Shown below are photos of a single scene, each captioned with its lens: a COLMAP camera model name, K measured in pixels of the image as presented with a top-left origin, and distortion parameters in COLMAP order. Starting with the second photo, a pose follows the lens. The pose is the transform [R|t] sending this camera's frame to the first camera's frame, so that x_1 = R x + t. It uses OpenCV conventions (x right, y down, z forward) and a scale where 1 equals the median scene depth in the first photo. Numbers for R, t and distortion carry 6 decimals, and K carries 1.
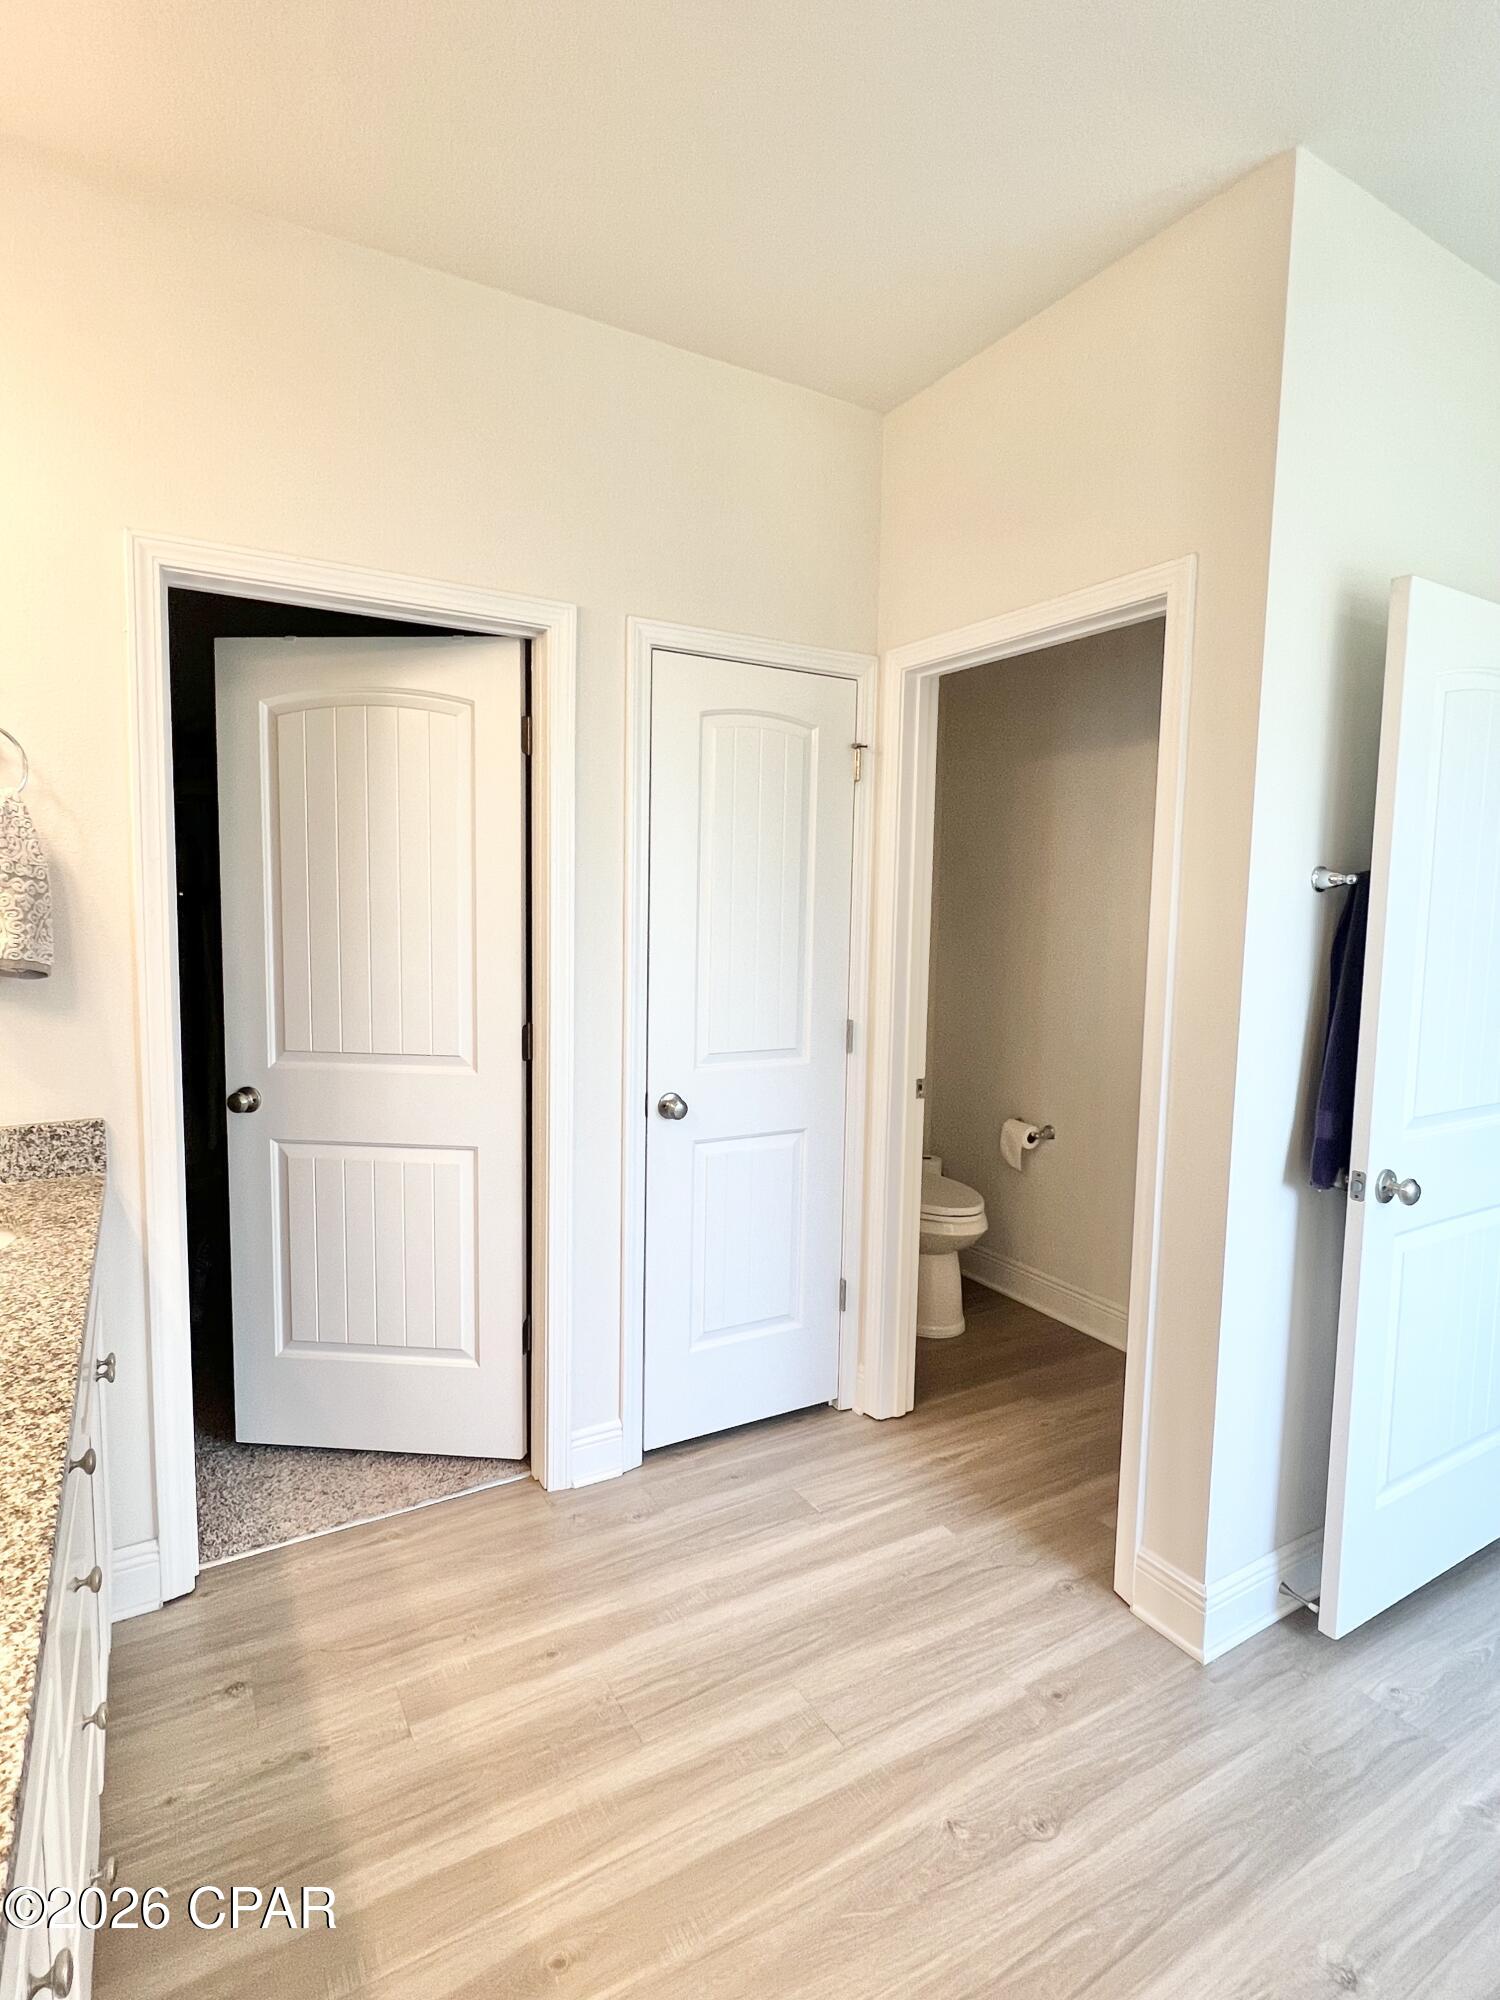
lens RADIAL K [[1026.2, 0, 750.0], [0, 1026.2, 1000.0], [0, 0, 1]] dist [-0.000566, -0.000426]
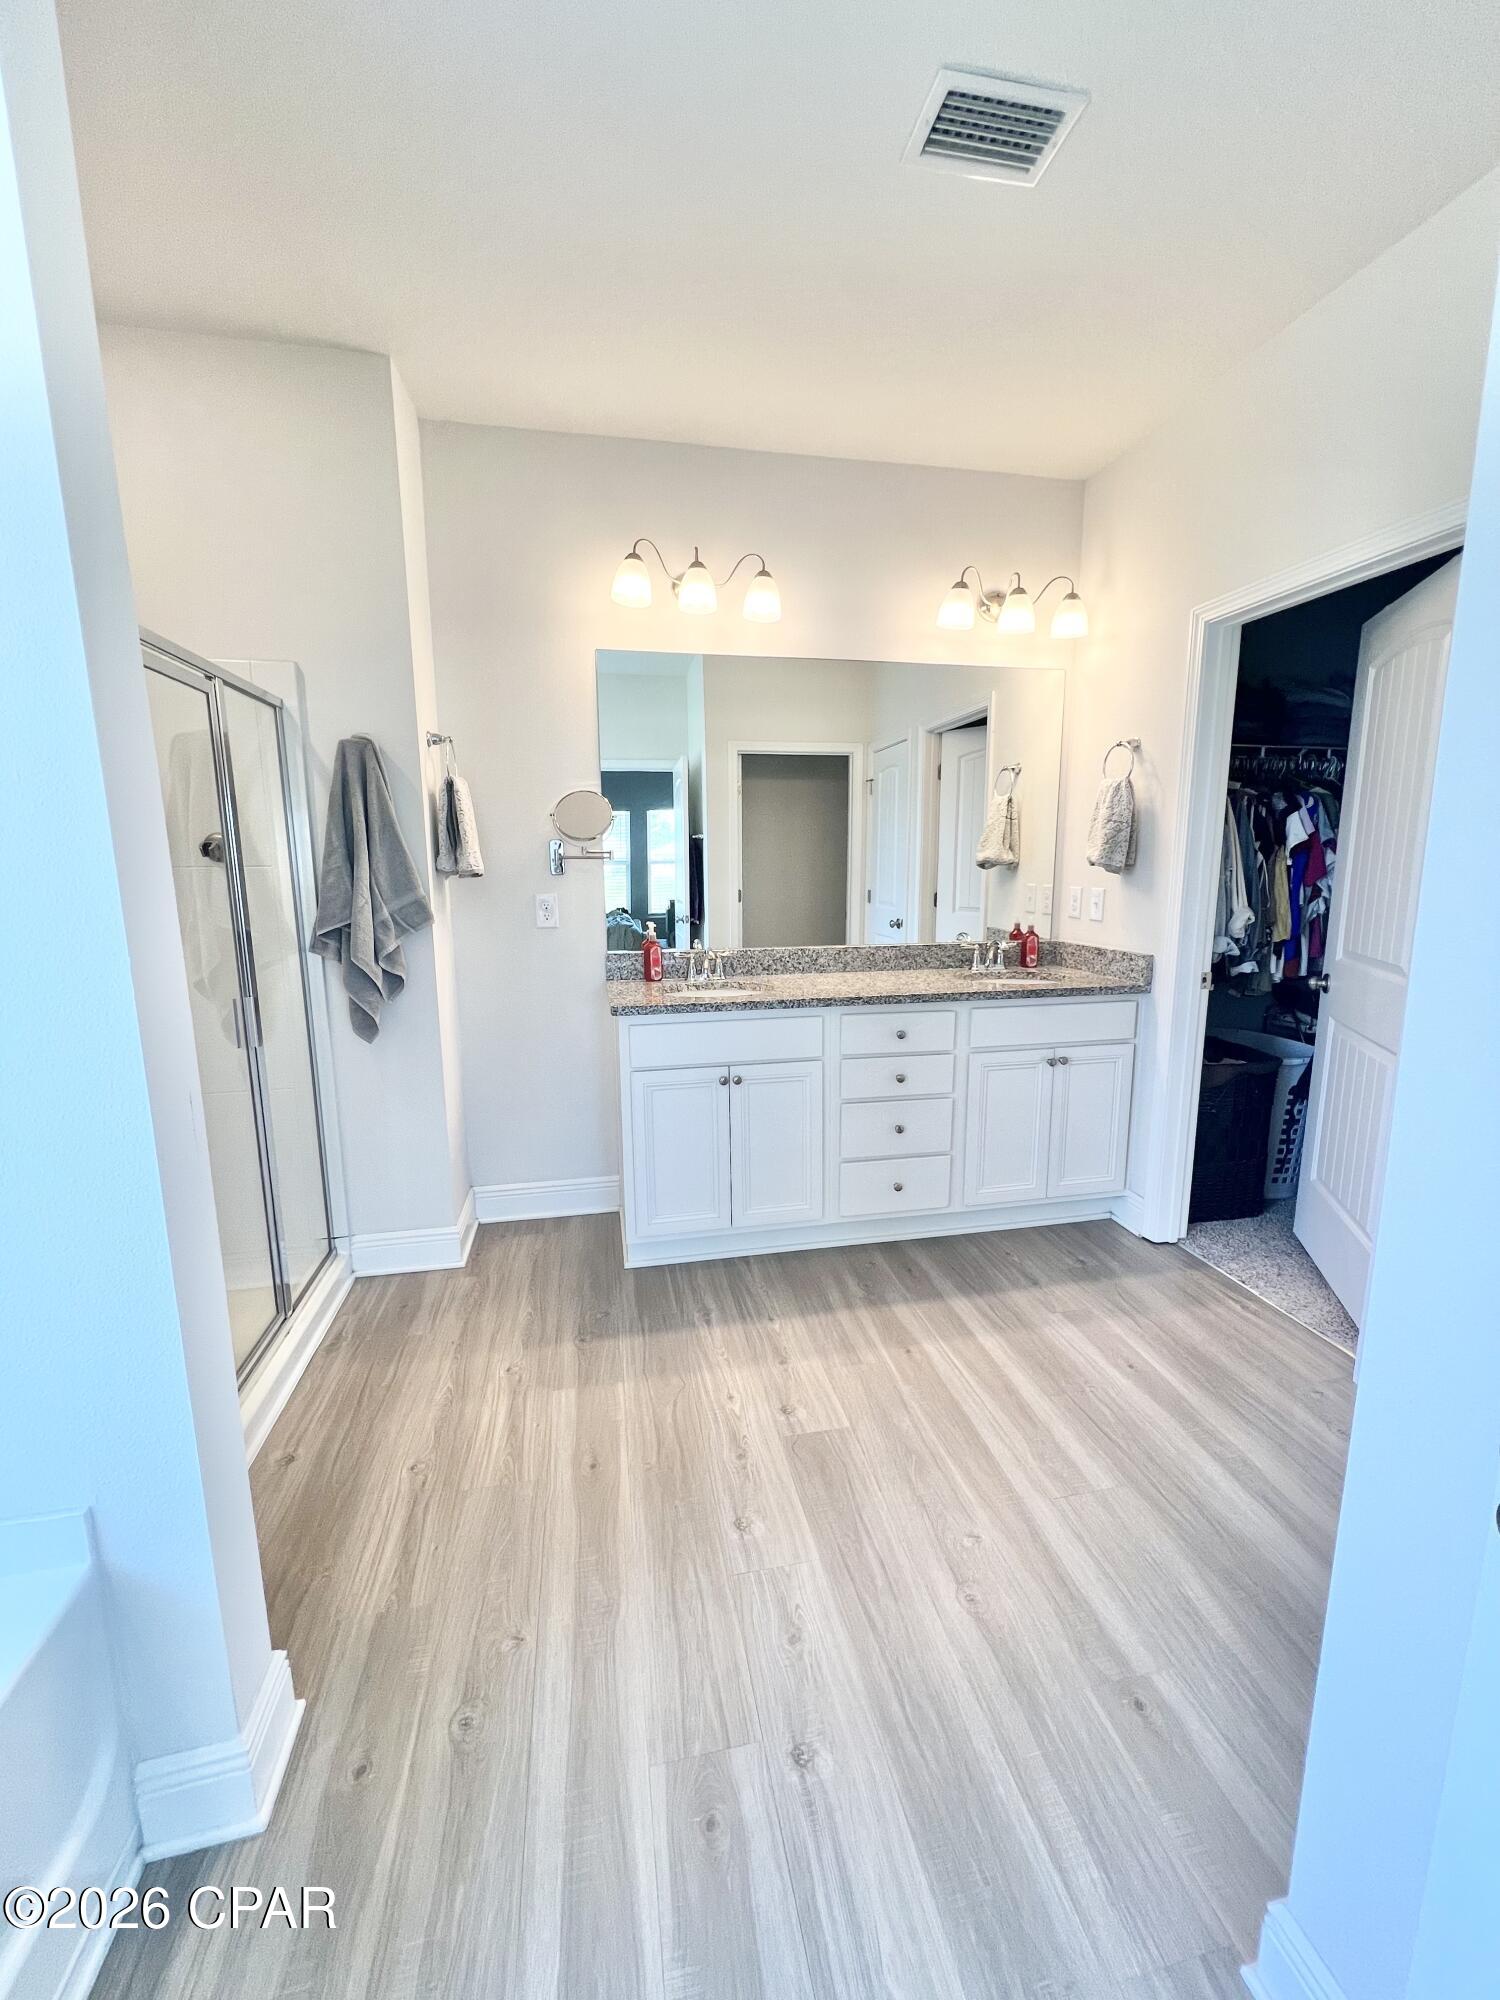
lens RADIAL K [[801.1, 0, 755.5], [0, 801.1, 995.4], [0, 0, 1]] dist [-0.001096, 0.000401]
pose [[-0.325599, 0.147336, -0.933958, 1.130453], [-0.087978, 0.978778, 0.185078, -0.016603], [0.941406, 0.142429, -0.305727, 0.962060]]
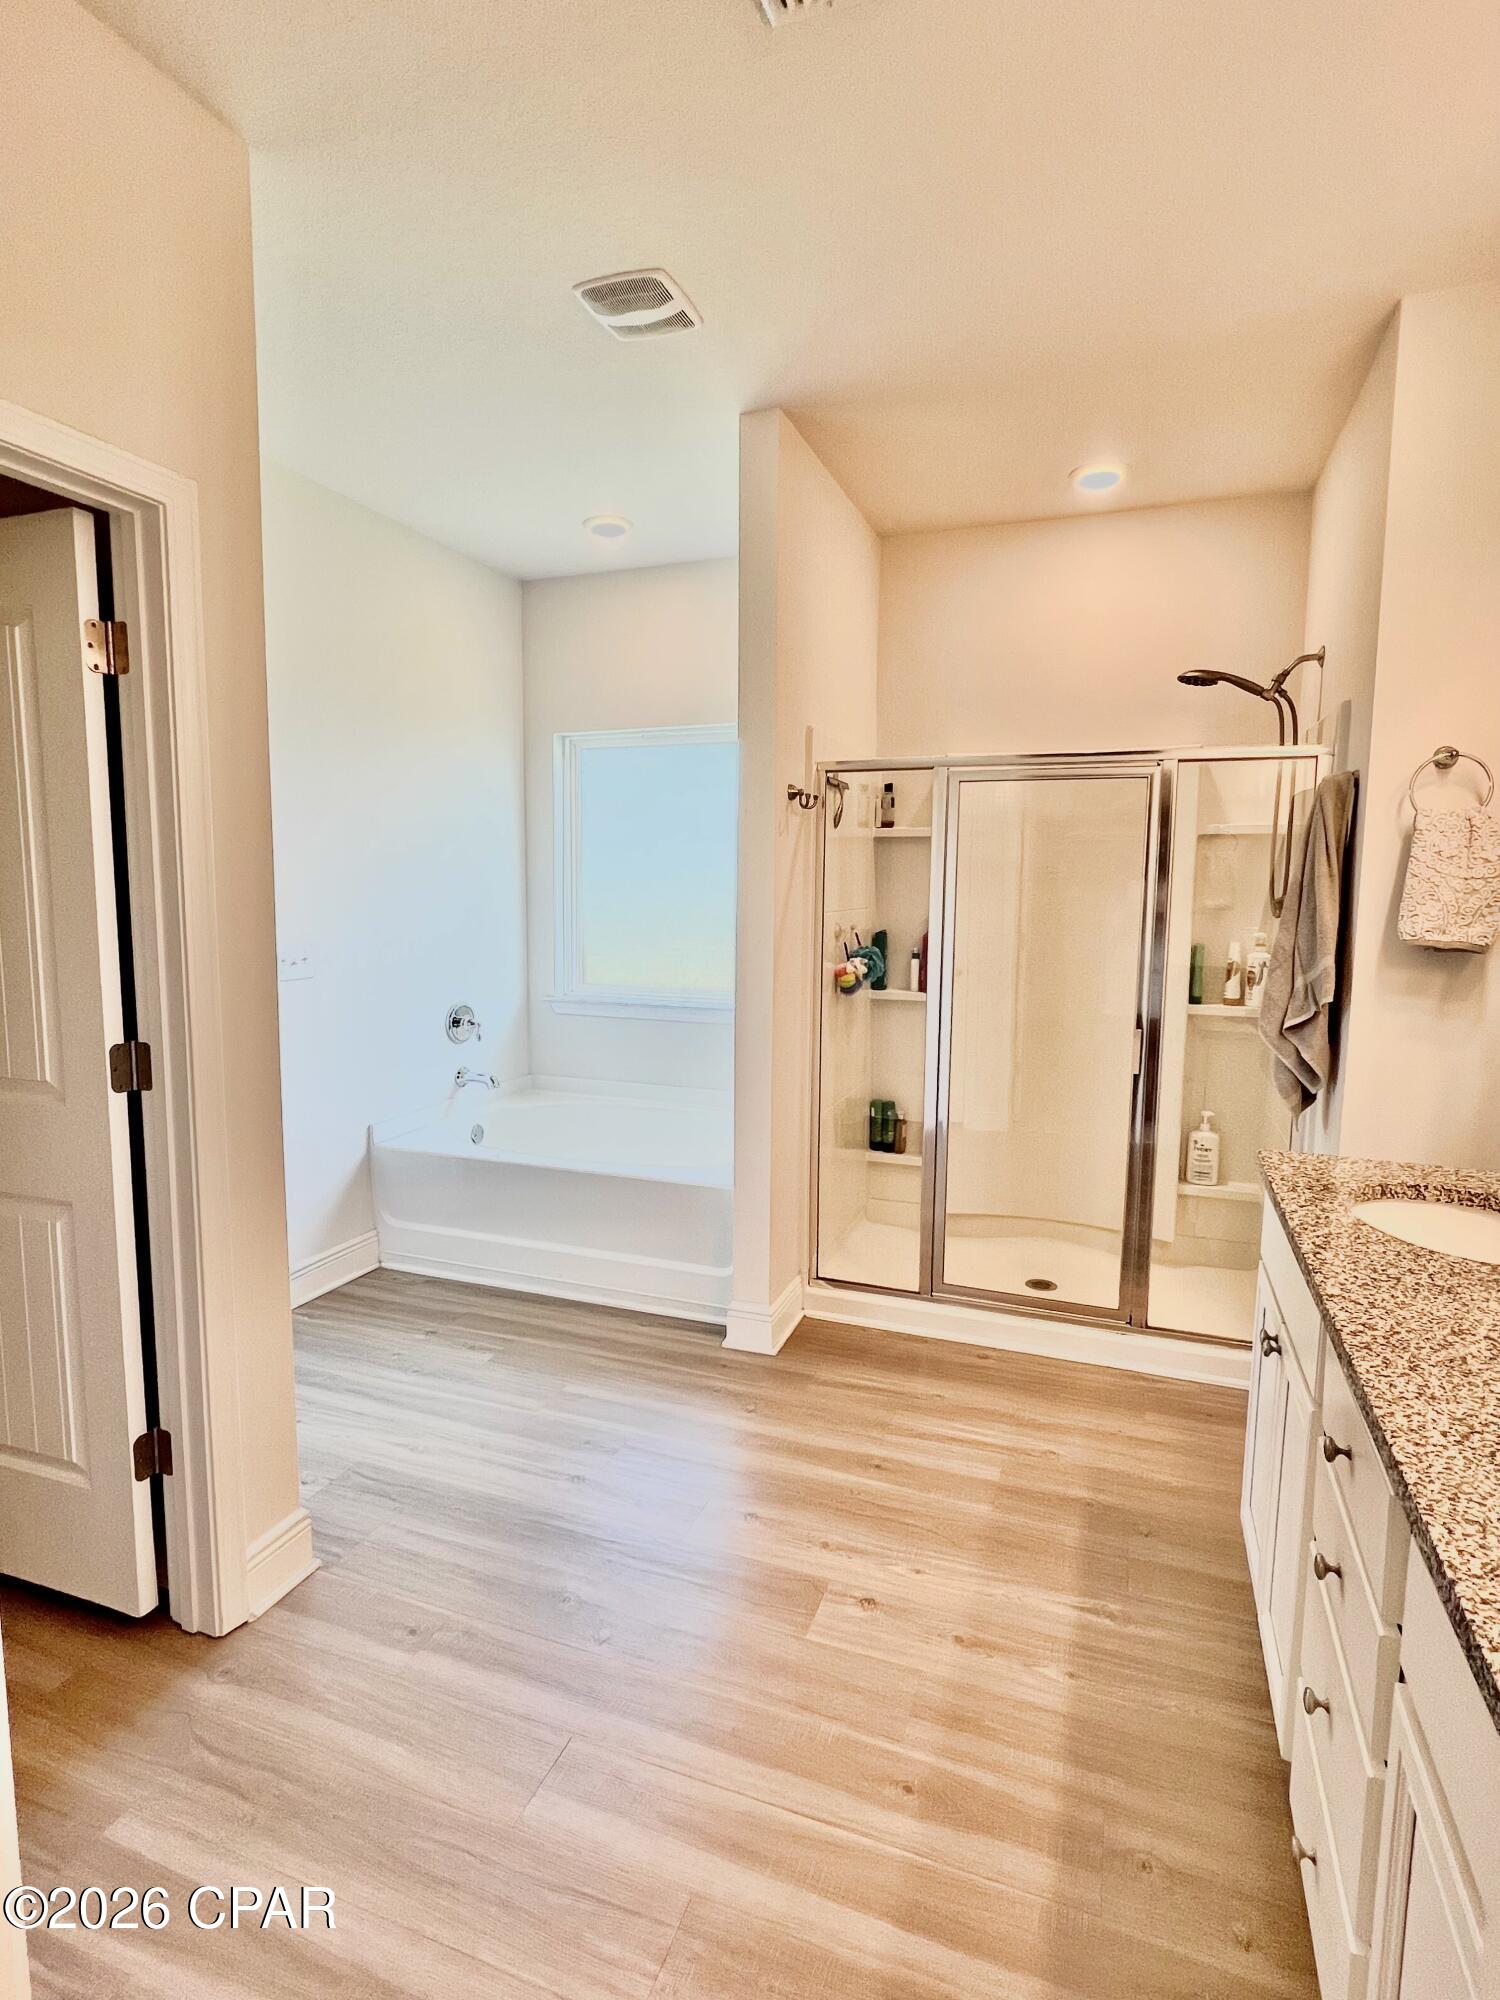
lens RADIAL K [[1003.5, 0, 750.0], [0, 1003.5, 1000.0], [0, 0, 1]] dist [-0.001291, -0.000096]
pose [[-0.626433, -0.108207, 0.771928, -0.750477], [0.057909, 0.981120, 0.184526, -0.143298], [-0.777321, 0.160295, -0.608340, 1.478630]]
